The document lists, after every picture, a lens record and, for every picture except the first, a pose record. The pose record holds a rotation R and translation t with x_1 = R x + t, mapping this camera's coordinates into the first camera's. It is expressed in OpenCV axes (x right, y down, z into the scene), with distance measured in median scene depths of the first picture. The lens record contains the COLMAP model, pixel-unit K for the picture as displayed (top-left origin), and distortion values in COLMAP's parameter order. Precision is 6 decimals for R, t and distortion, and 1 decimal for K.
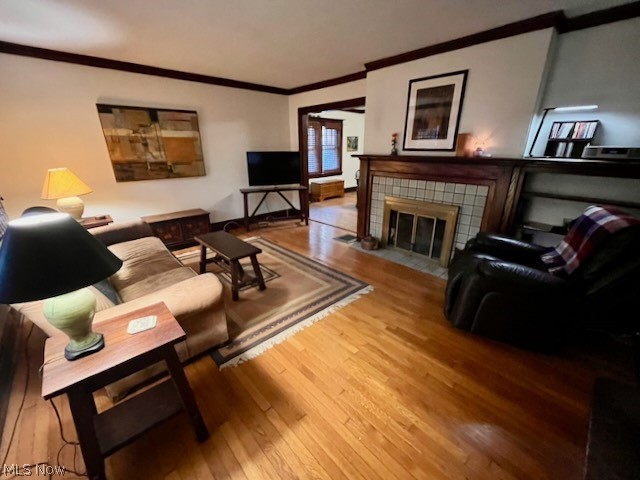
lens RADIAL K [[258.4, 0, 318.4], [0, 258.4, 240.3], [0, 0, 1]] dist [-0.002135, -0.000283]
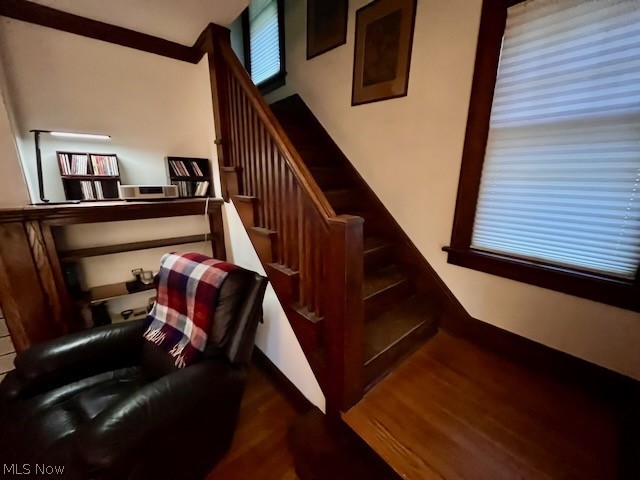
lens RADIAL K [[258.4, 0, 318.4], [0, 258.4, 240.3], [0, 0, 1]] dist [-0.002135, -0.000283]
pose [[0.056501, -0.236679, 0.969944, 0.251964], [0.347650, 0.915361, 0.203109, -0.151685], [-0.935920, 0.325725, 0.134000, 0.356296]]
